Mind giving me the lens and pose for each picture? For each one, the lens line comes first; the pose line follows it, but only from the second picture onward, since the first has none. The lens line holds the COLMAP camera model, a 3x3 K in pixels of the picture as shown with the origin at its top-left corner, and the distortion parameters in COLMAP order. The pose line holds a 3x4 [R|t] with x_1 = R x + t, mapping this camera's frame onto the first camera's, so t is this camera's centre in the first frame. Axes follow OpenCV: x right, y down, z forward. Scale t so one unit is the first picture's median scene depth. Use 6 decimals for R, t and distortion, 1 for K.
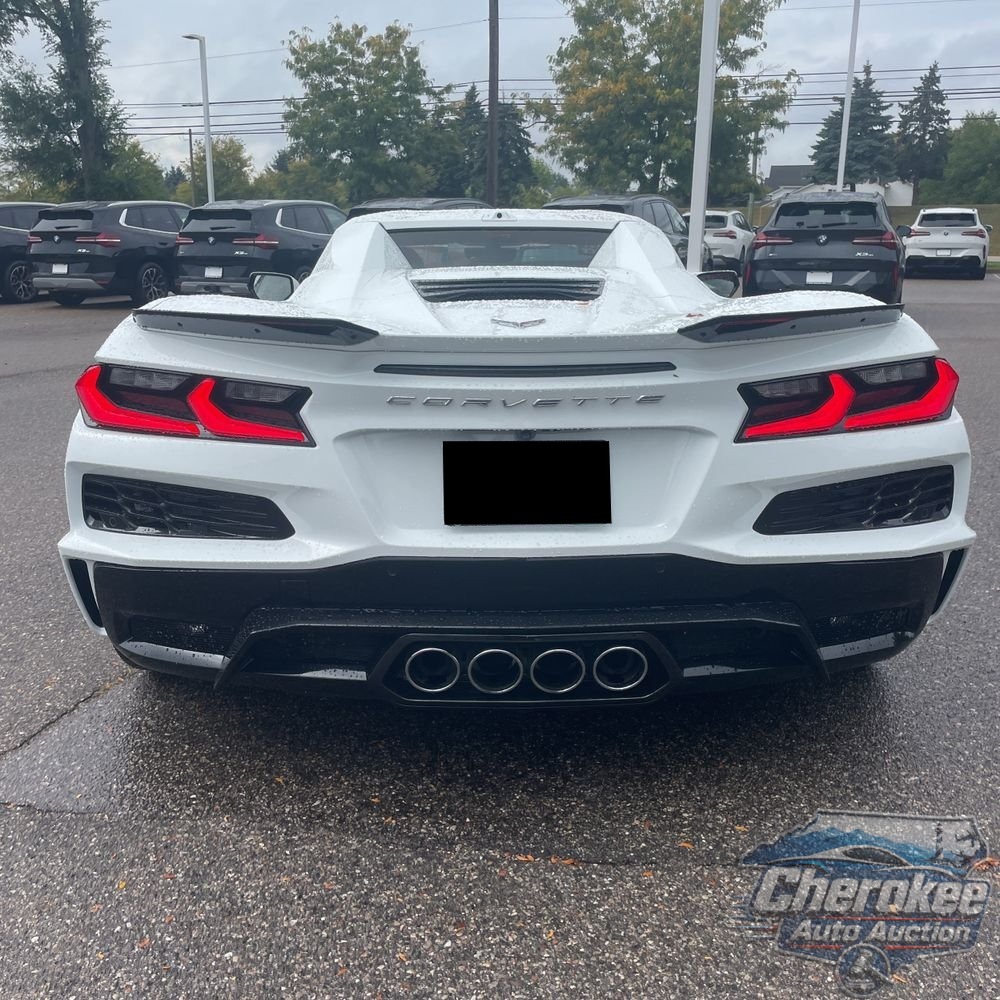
lens RADIAL K [[1020.4, 0, 497.1], [0, 1020.4, 513.5], [0, 0, 1]] dist [0.015530, 0.000000]
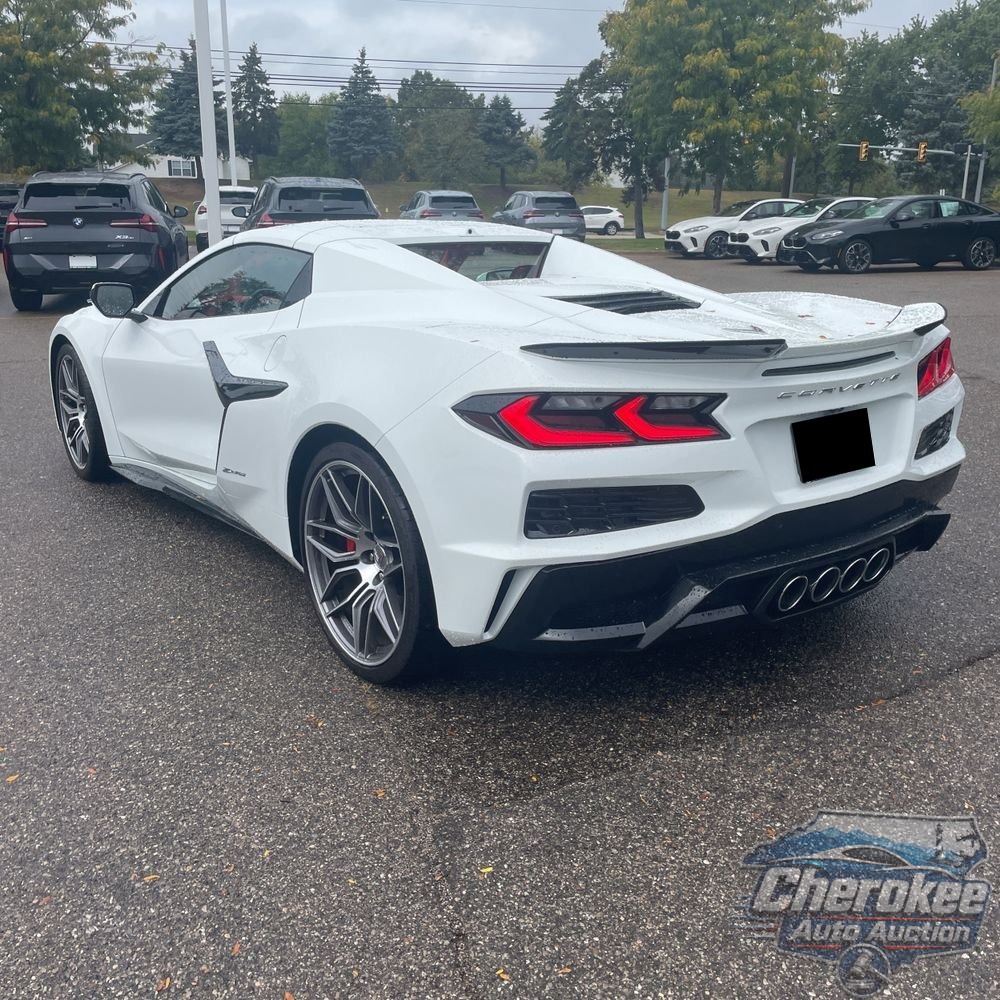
lens RADIAL K [[1020.4, 0, 501.1], [0, 1020.4, 502.9], [0, 0, 1]] dist [0.015530, 0.000000]
pose [[0.801818, -0.159596, 0.575861, -0.093075], [0.148176, 0.986680, 0.067135, -0.009186], [-0.578905, 0.031499, 0.814786, 0.009788]]
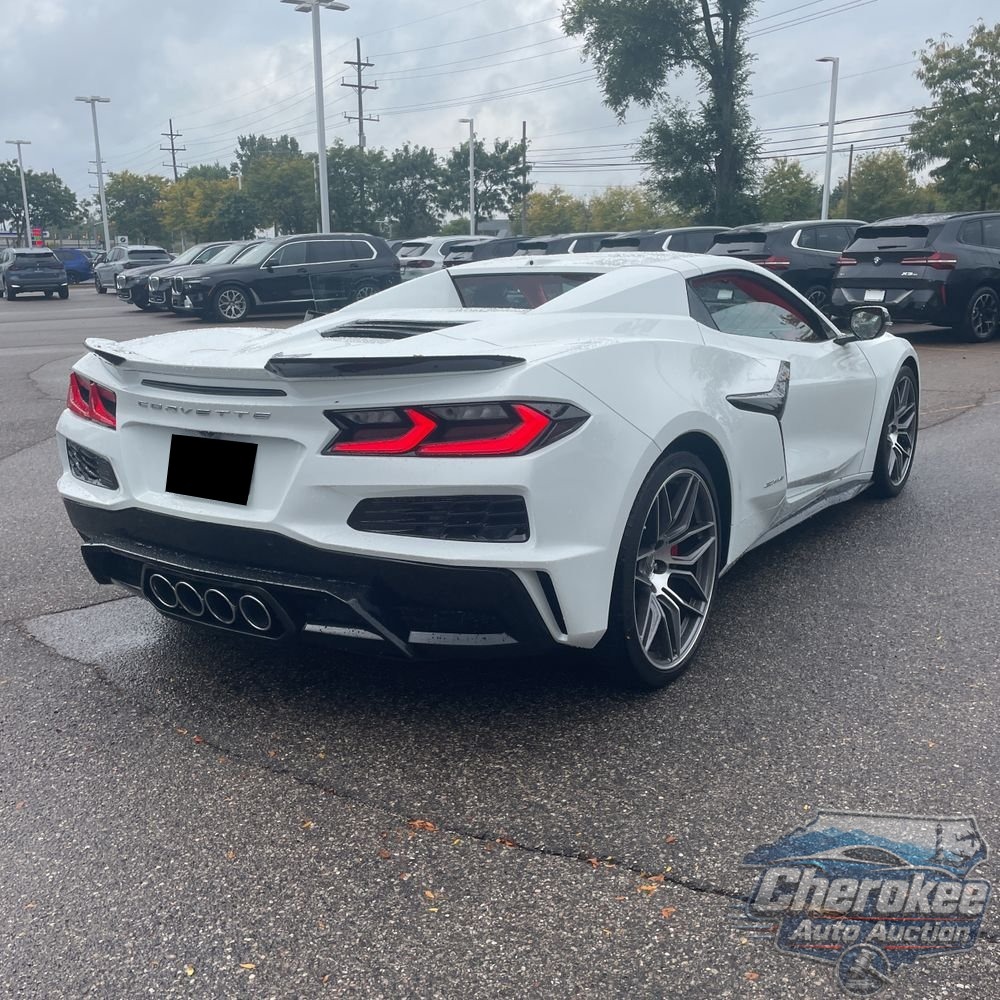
lens RADIAL K [[1020.4, 0, 491.8], [0, 1020.4, 491.8], [0, 0, 1]] dist [0.015530, 0.000000]
pose [[0.818192, 0.110669, -0.564193, 0.092596], [-0.129429, 0.991565, 0.006802, -0.004710], [0.560187, 0.067457, 0.825615, 0.003560]]
